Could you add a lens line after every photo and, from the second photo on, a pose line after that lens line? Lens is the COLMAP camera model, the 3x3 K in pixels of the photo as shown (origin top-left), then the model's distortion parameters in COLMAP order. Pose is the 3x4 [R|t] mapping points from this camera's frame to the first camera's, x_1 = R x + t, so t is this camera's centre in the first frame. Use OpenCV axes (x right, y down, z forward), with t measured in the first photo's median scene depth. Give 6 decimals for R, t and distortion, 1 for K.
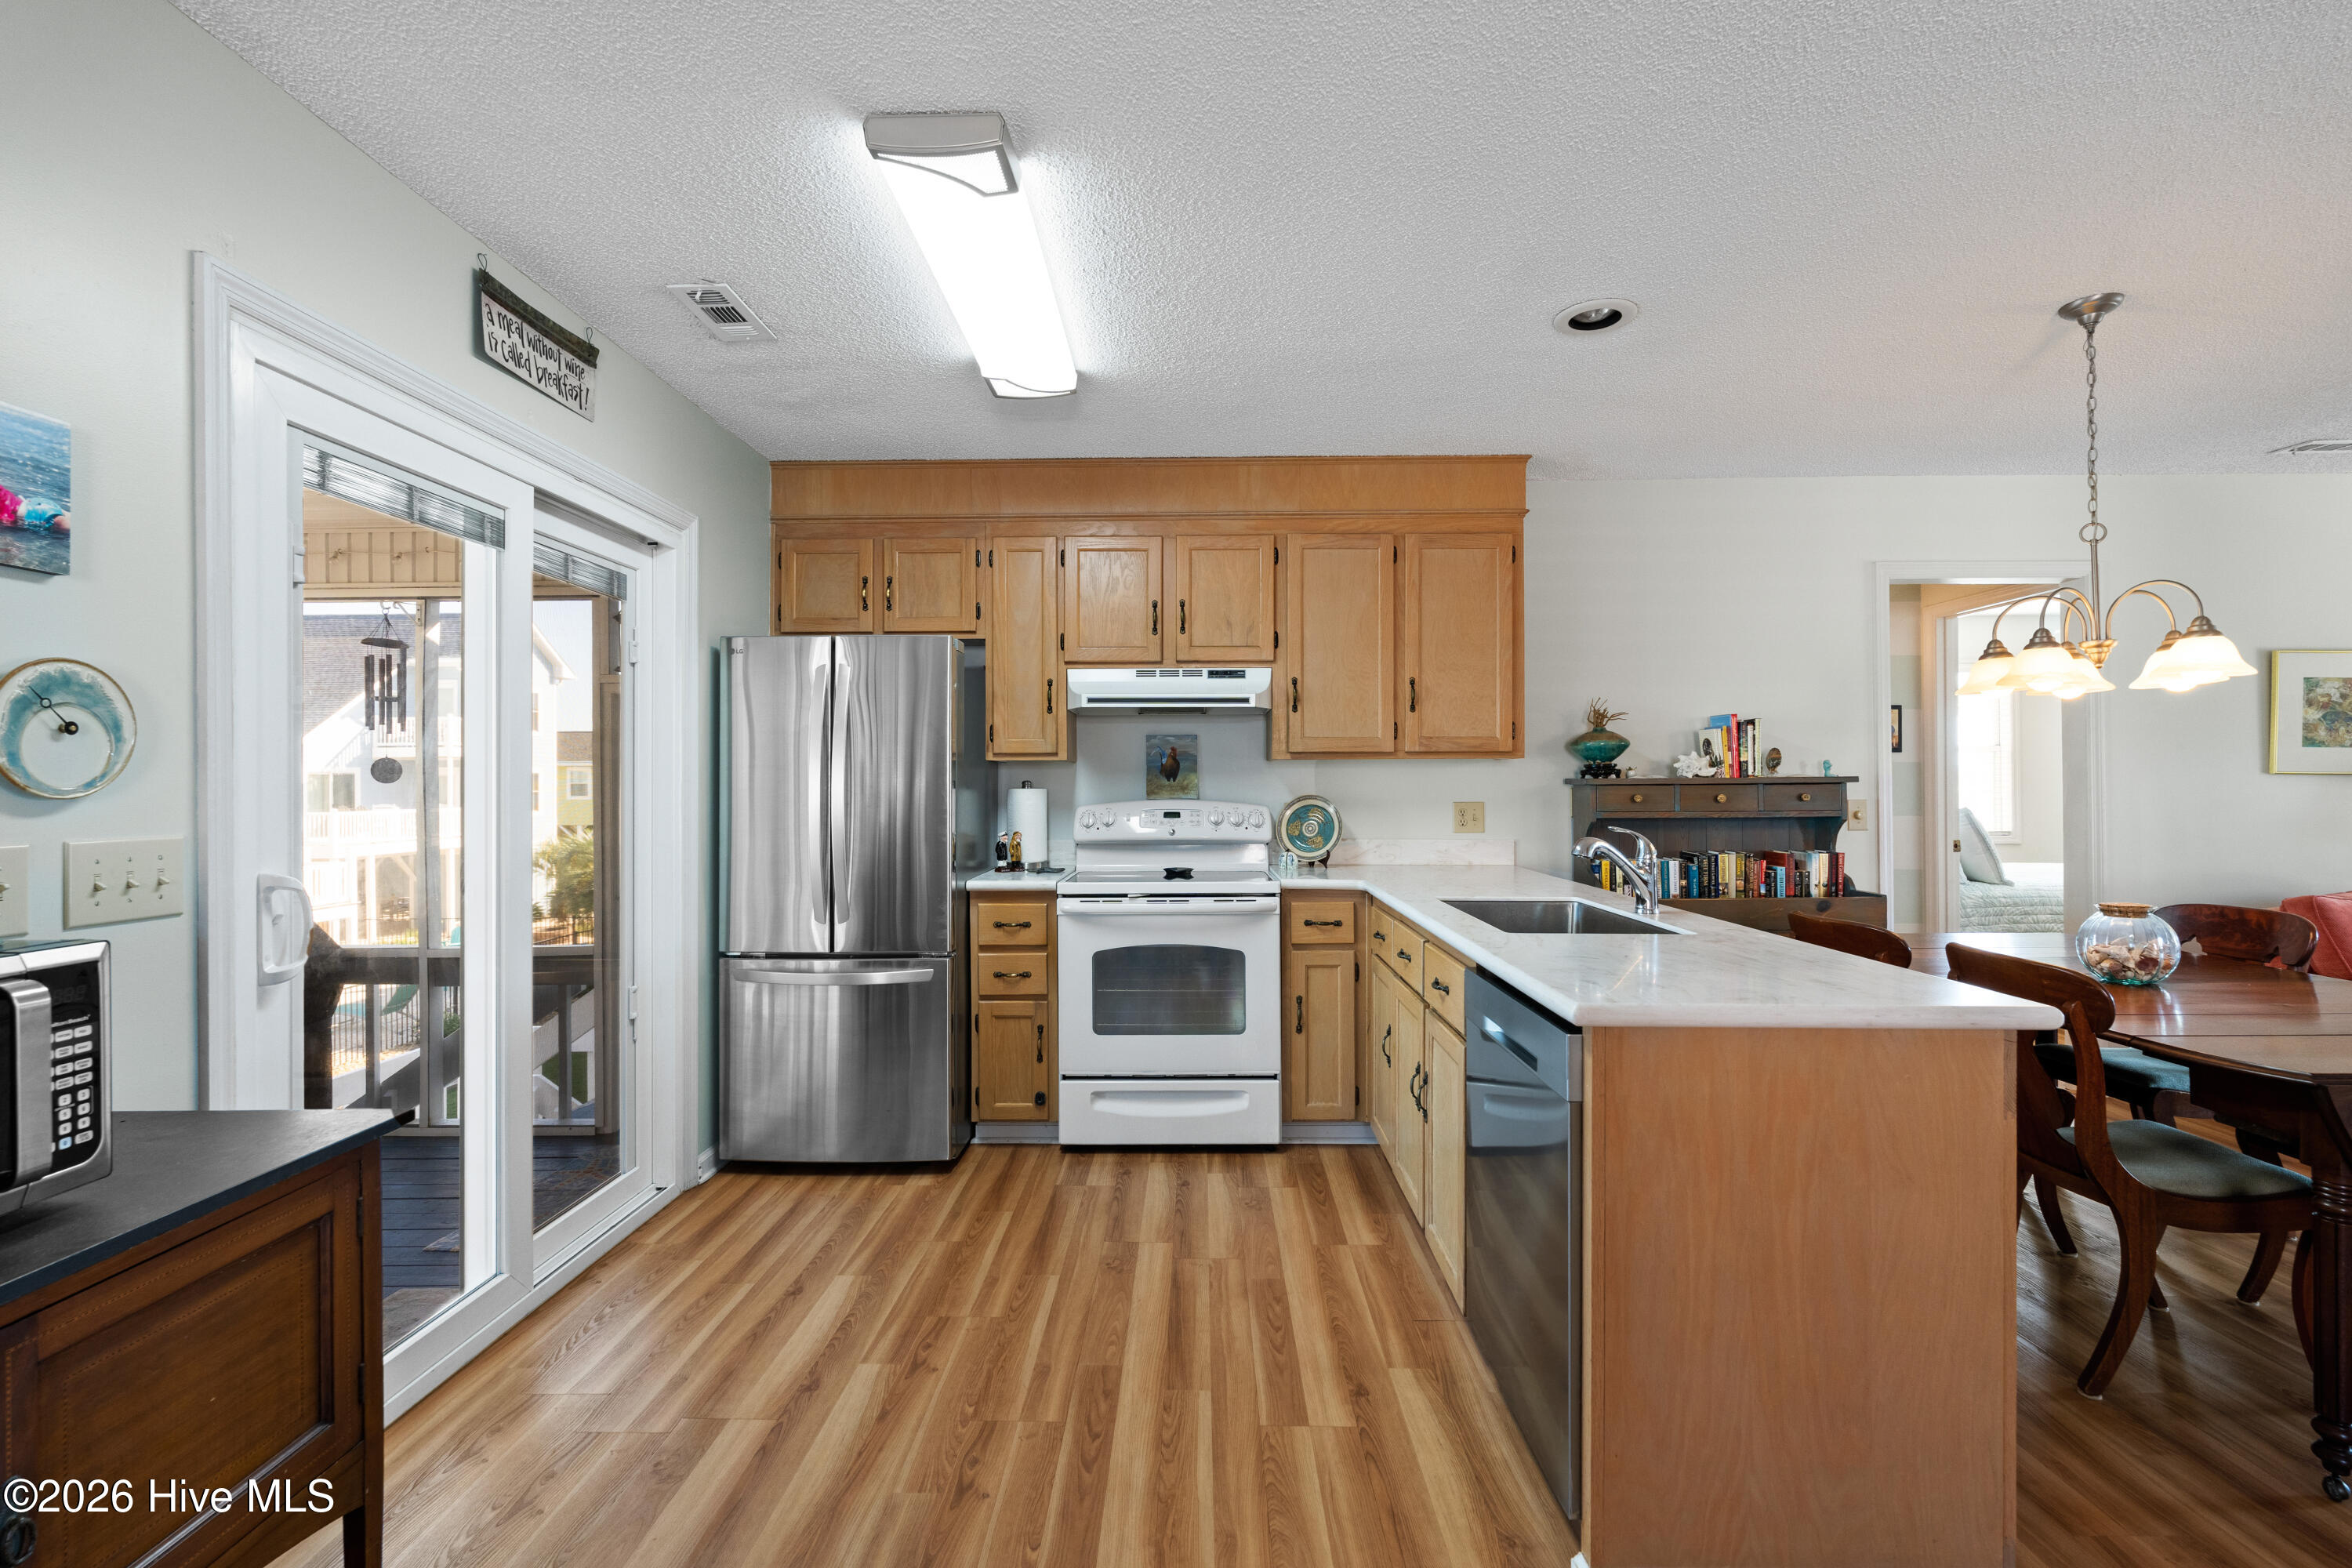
lens RADIAL K [[1048.5, 0, 1177.9], [0, 1048.5, 776.3], [0, 0, 1]] dist [-0.000065, -0.000707]
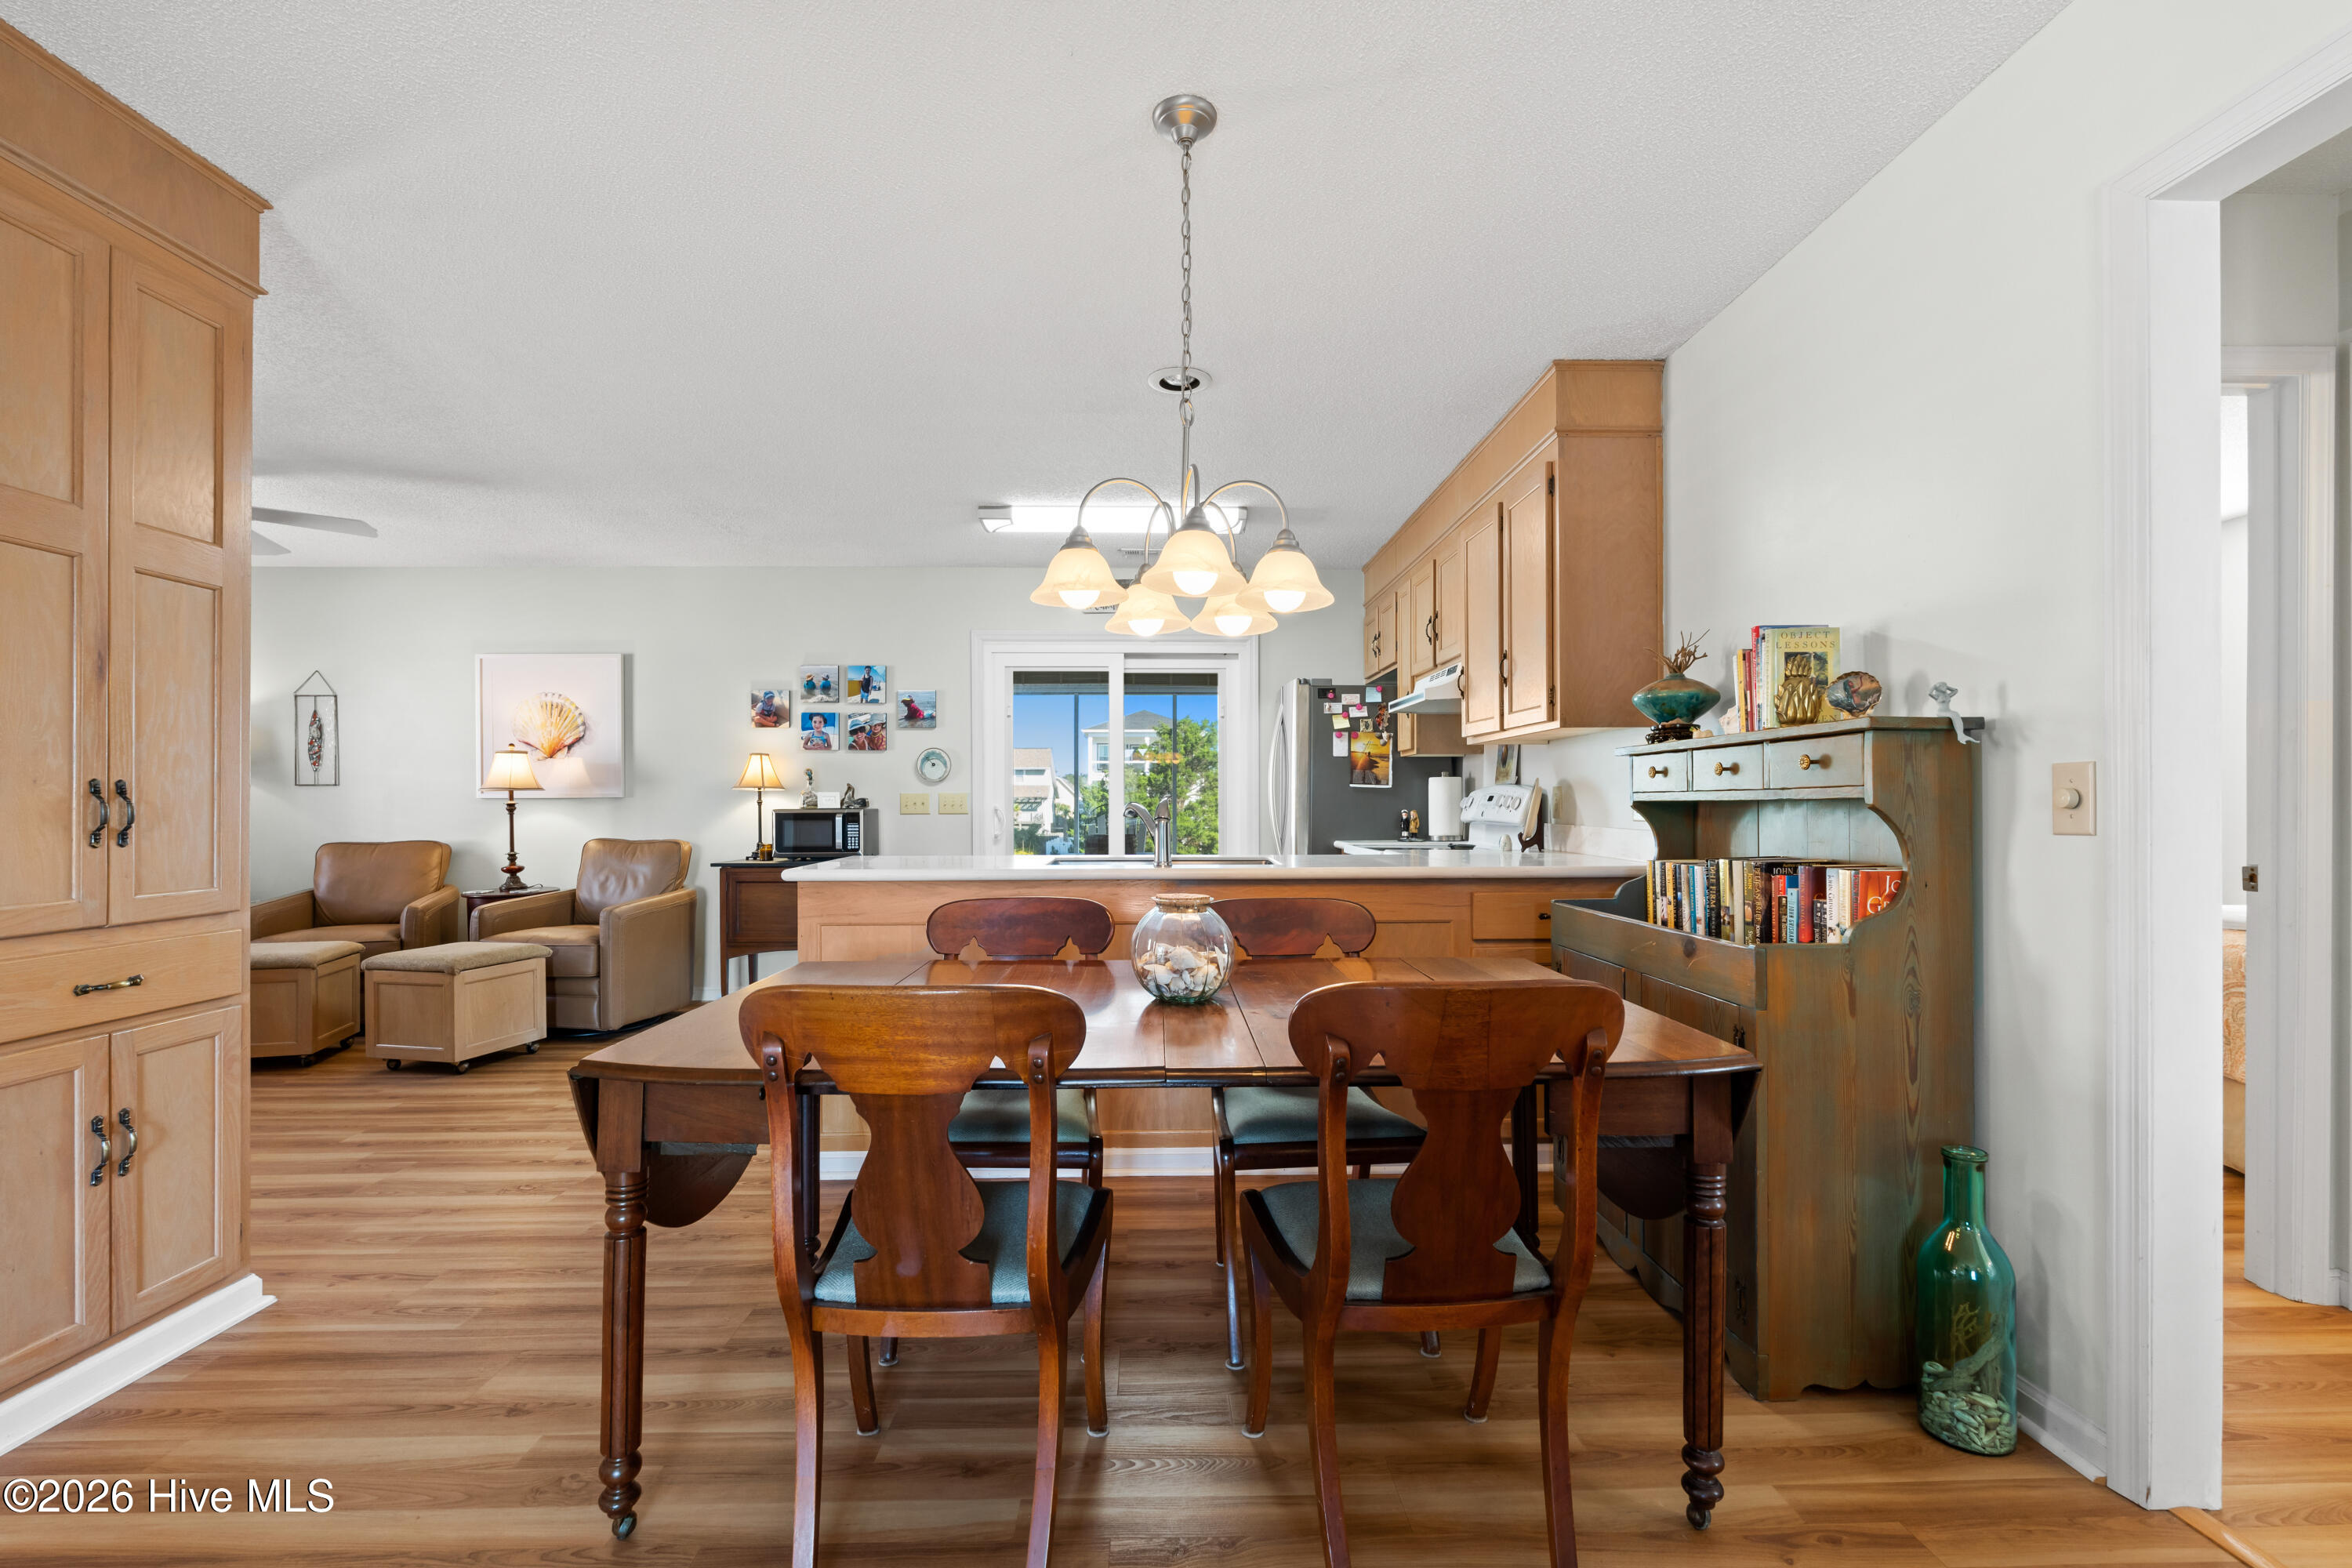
lens RADIAL K [[1029.5, 0, 1172.1], [0, 1029.5, 802.6], [0, 0, 1]] dist [-0.003363, -0.000713]
pose [[0.038925, 0.002528, -0.999239, 1.123046], [0.008466, 0.999960, 0.002859, 0.036941], [0.999206, -0.008571, 0.038903, 0.659497]]
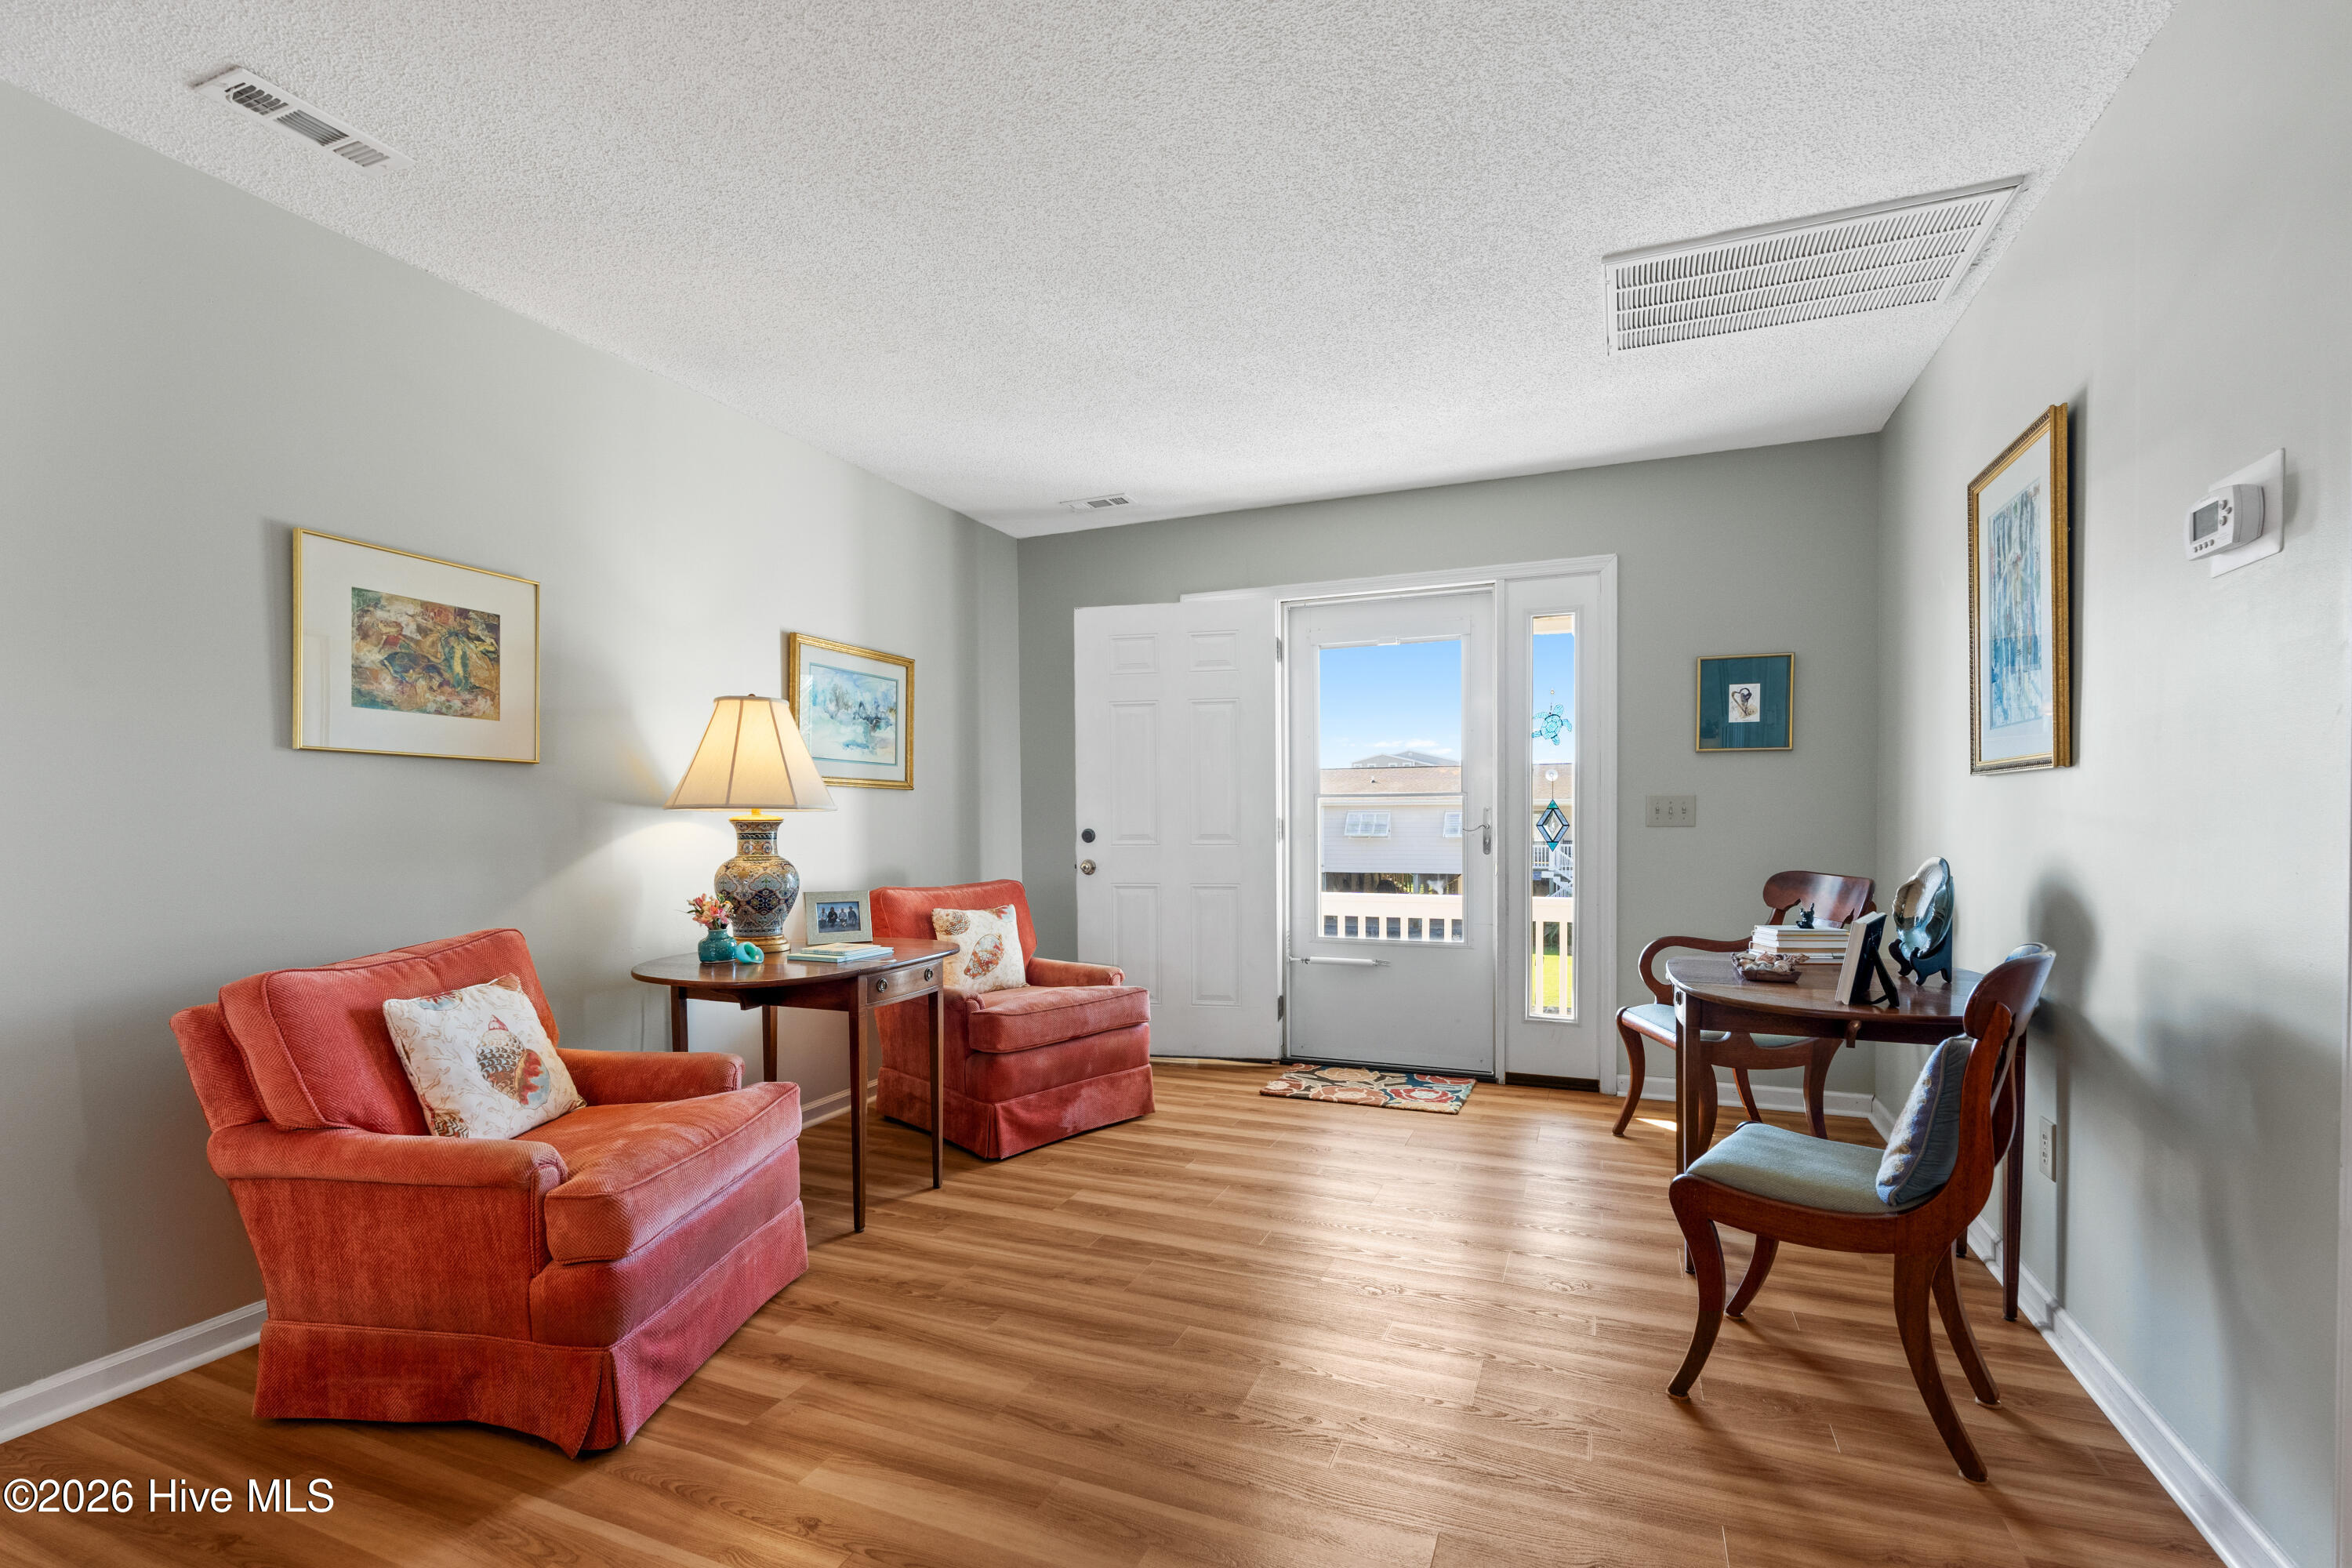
lens RADIAL K [[1050.2, 0, 1167.7], [0, 1050.2, 840.1], [0, 0, 1]] dist [0.000467, -0.000146]
pose [[0.375062, -0.018323, 0.926819, 0.739384], [-0.002122, 0.999785, 0.020624, 0.035592], [-0.926997, -0.009702, 0.374943, 0.377465]]
